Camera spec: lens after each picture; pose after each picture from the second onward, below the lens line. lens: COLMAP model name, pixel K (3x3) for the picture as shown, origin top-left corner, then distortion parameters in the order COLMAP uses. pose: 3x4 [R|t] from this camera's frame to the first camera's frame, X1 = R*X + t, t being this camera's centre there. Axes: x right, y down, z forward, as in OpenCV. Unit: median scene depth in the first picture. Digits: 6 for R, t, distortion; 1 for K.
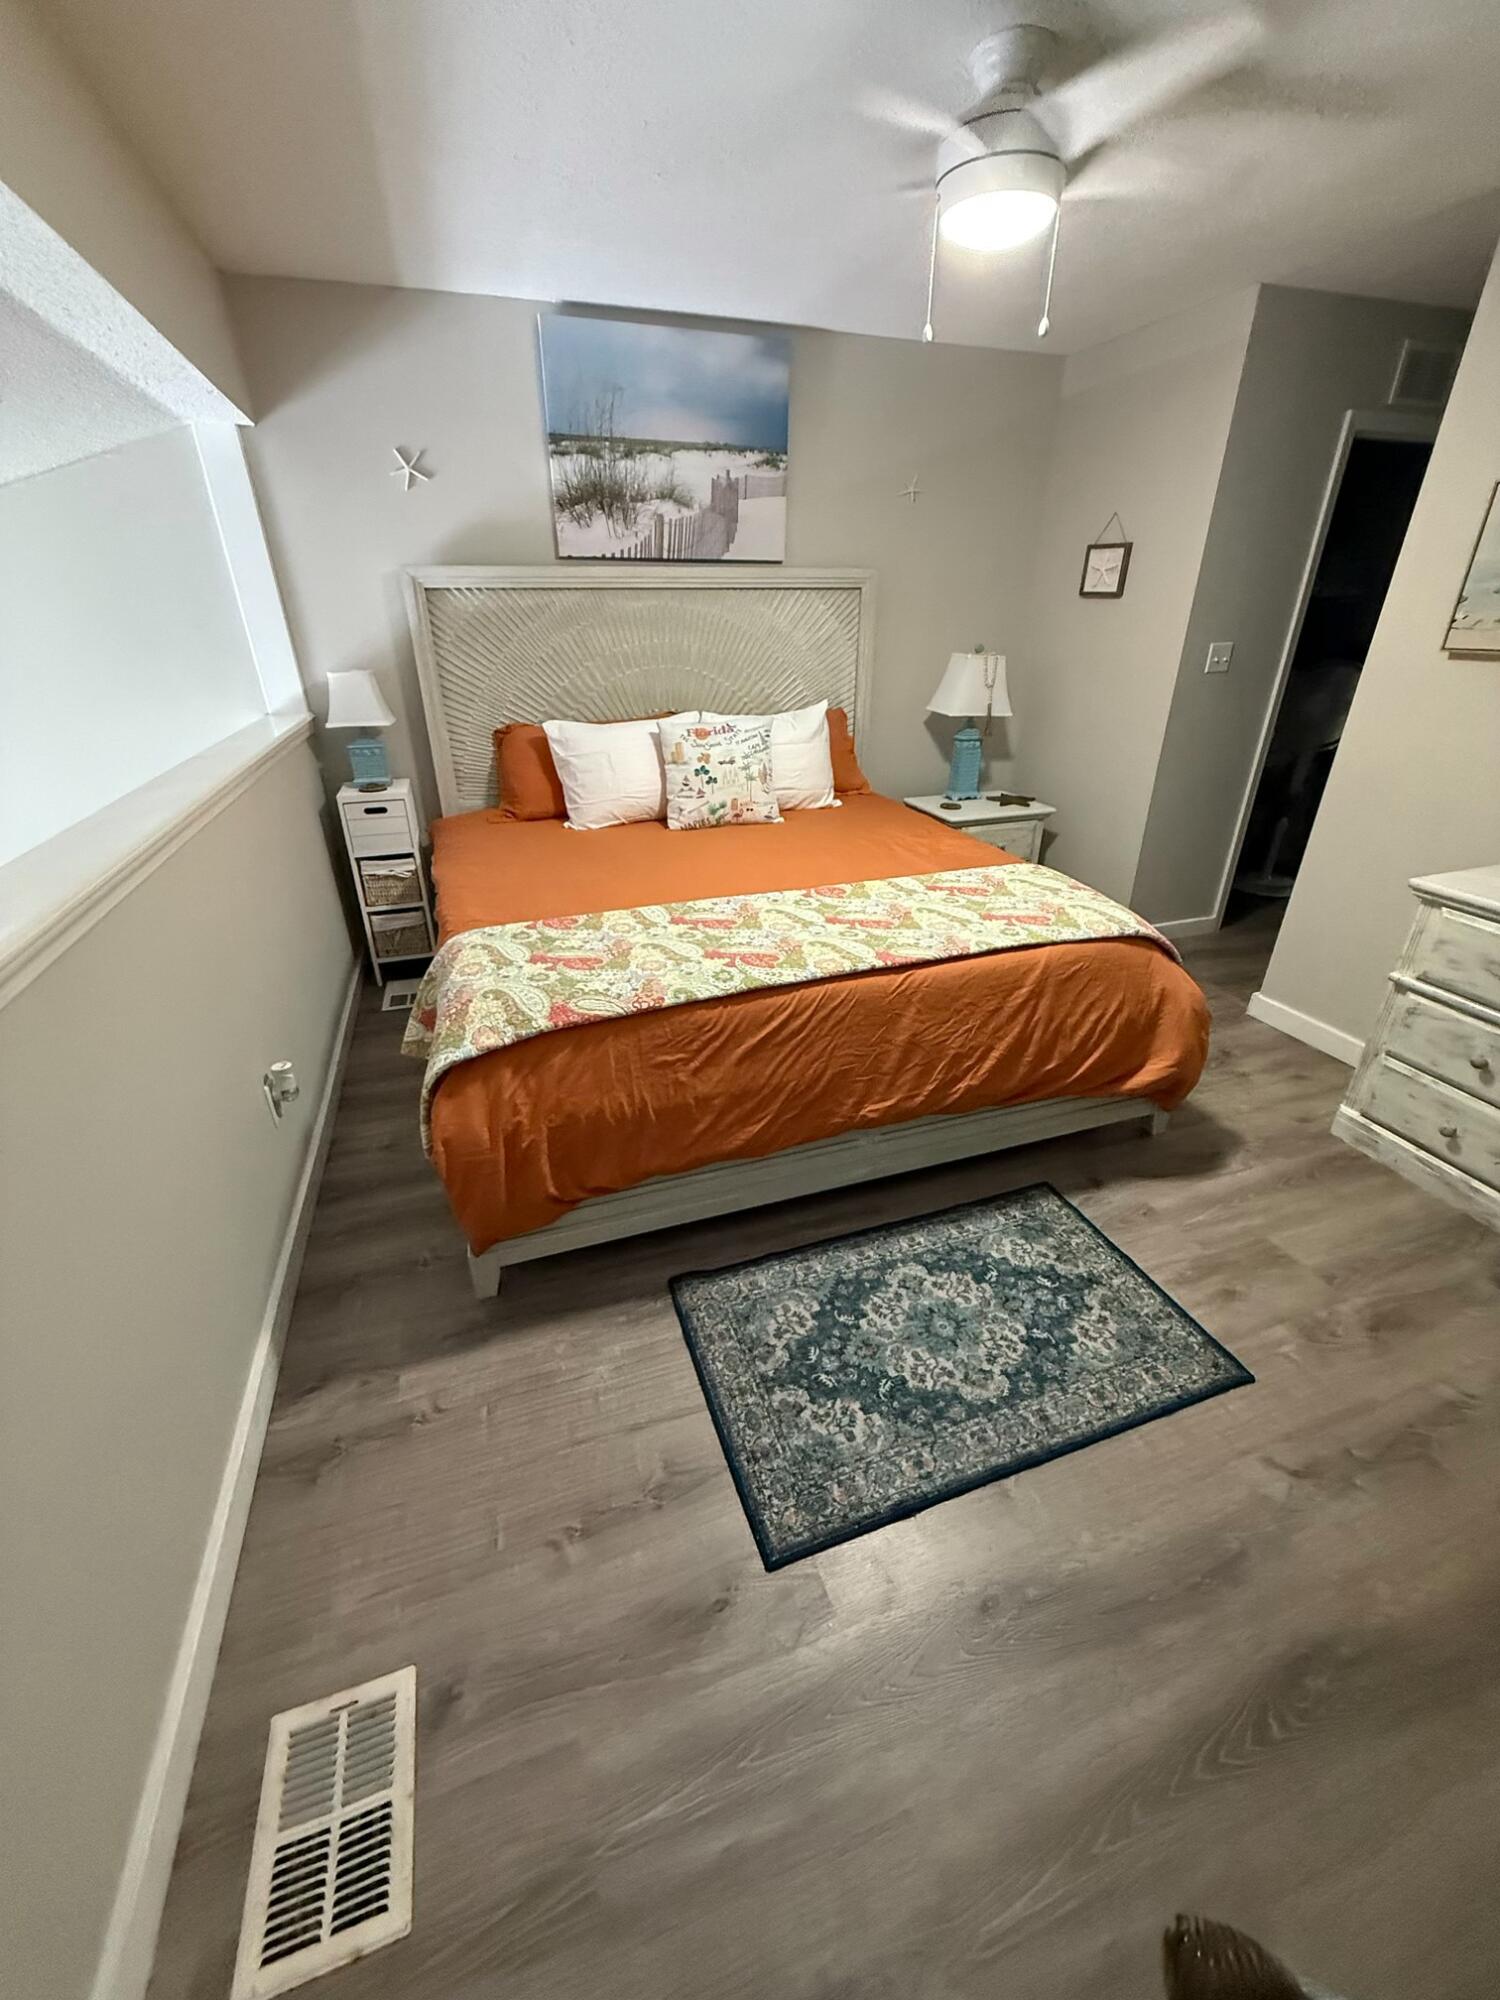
lens RADIAL K [[794.9, 0, 752.9], [0, 794.9, 998.0], [0, 0, 1]] dist [-0.000376, -0.000382]
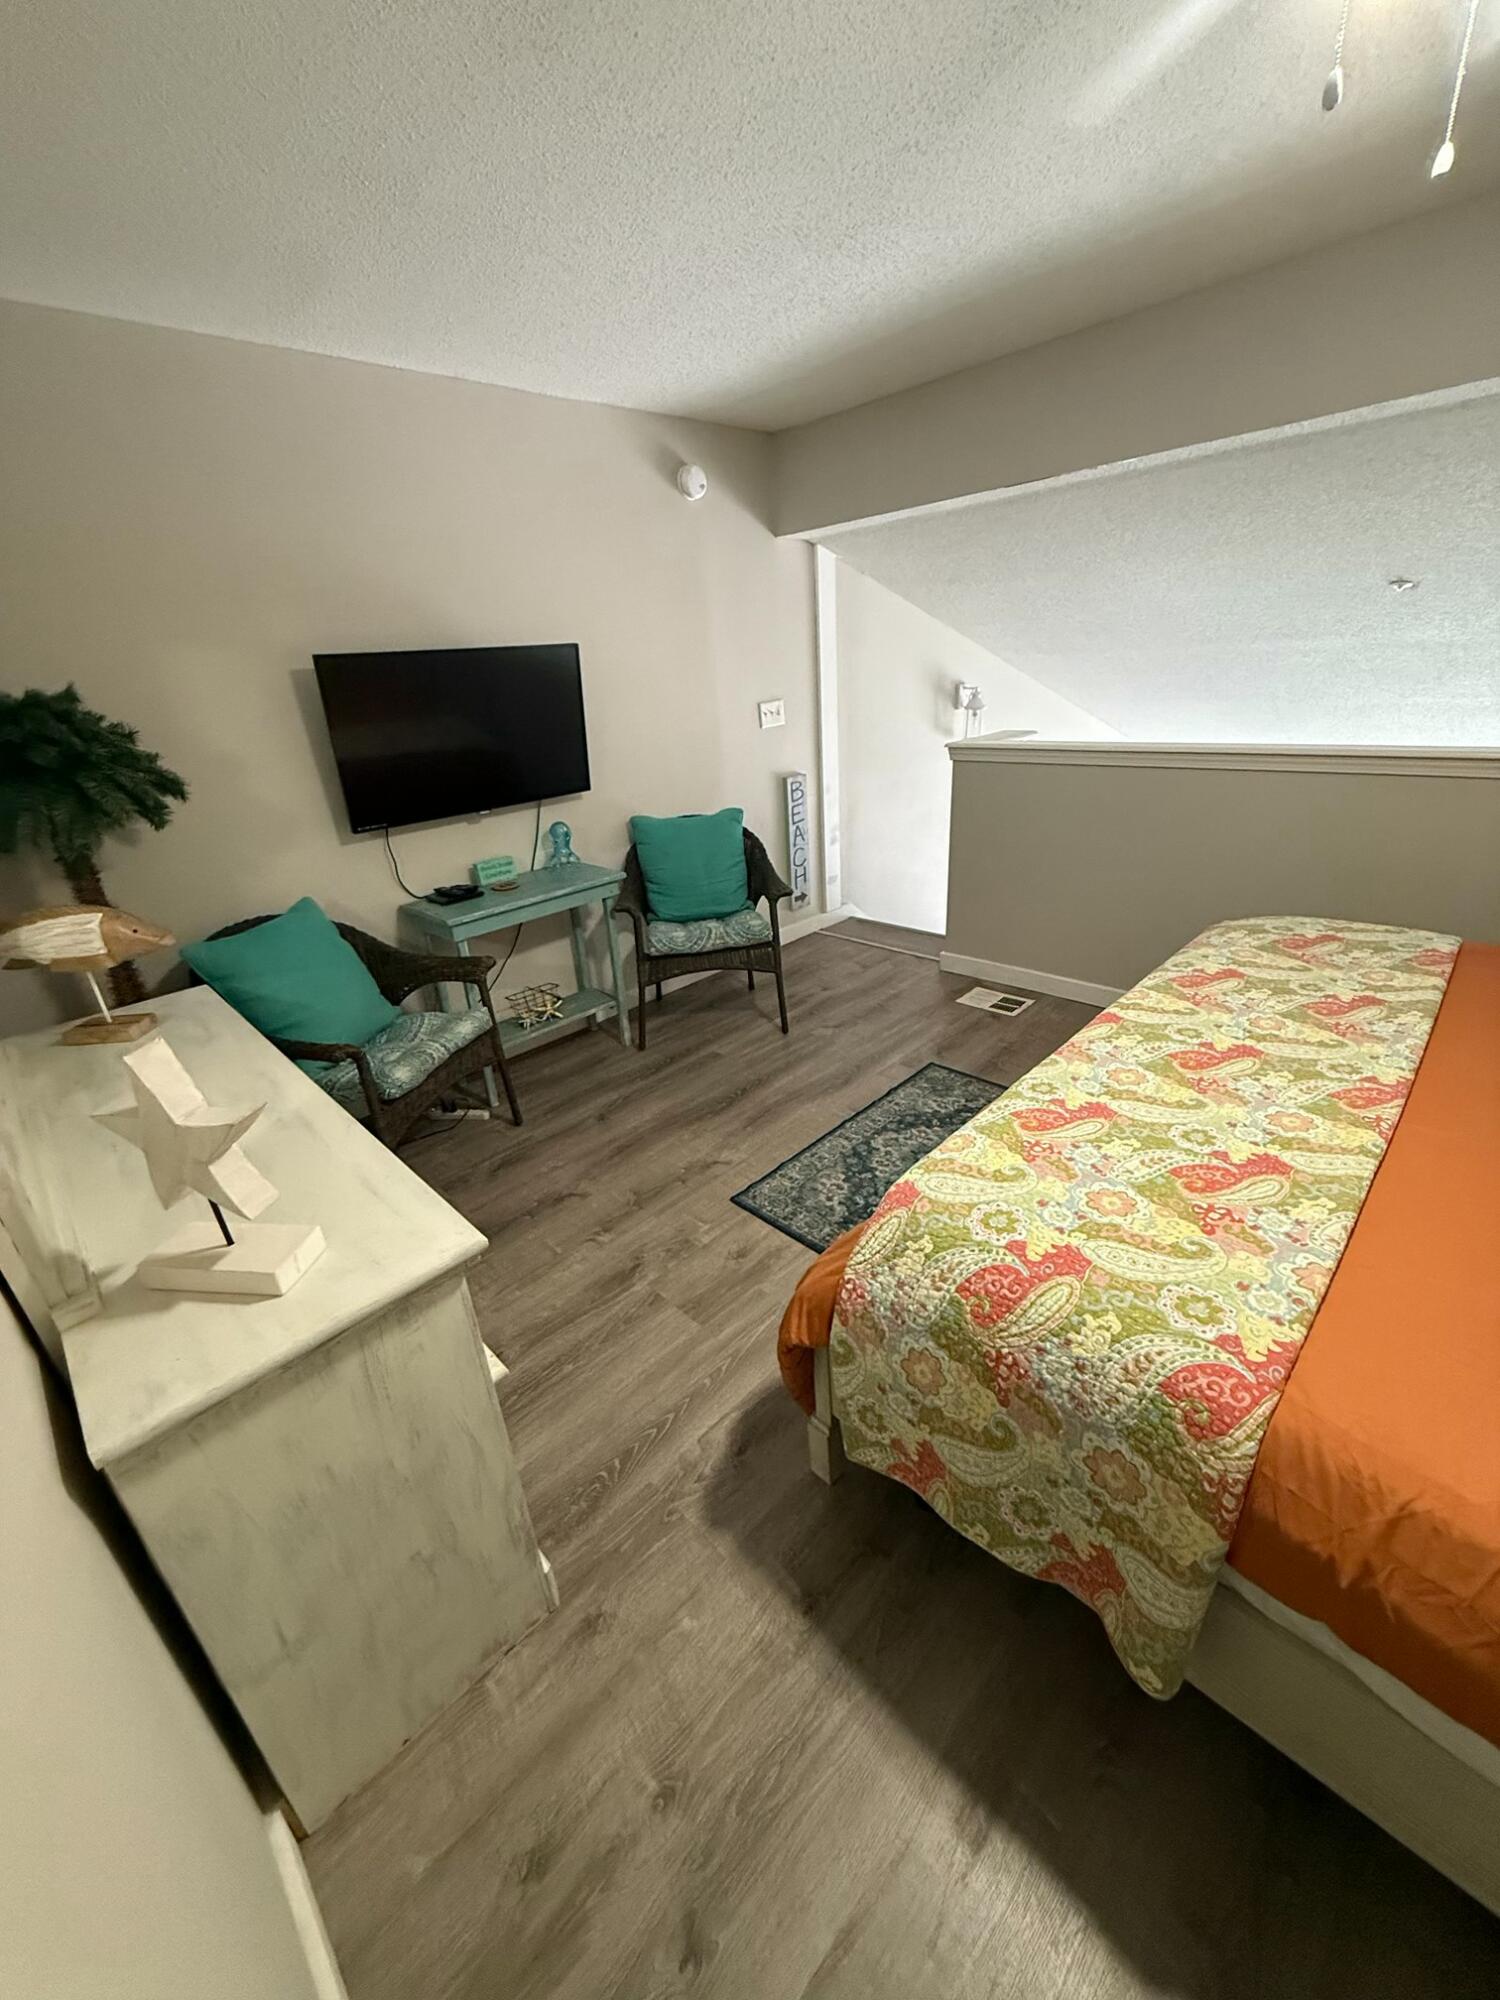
lens RADIAL K [[794.9, 0, 752.2], [0, 794.9, 994.4], [0, 0, 1]] dist [-0.000376, -0.000382]
pose [[-0.897822, 0.232993, -0.373670, 0.968770], [-0.123126, 0.681892, 0.721015, -0.757946], [0.422794, 0.693352, -0.583530, 1.480141]]
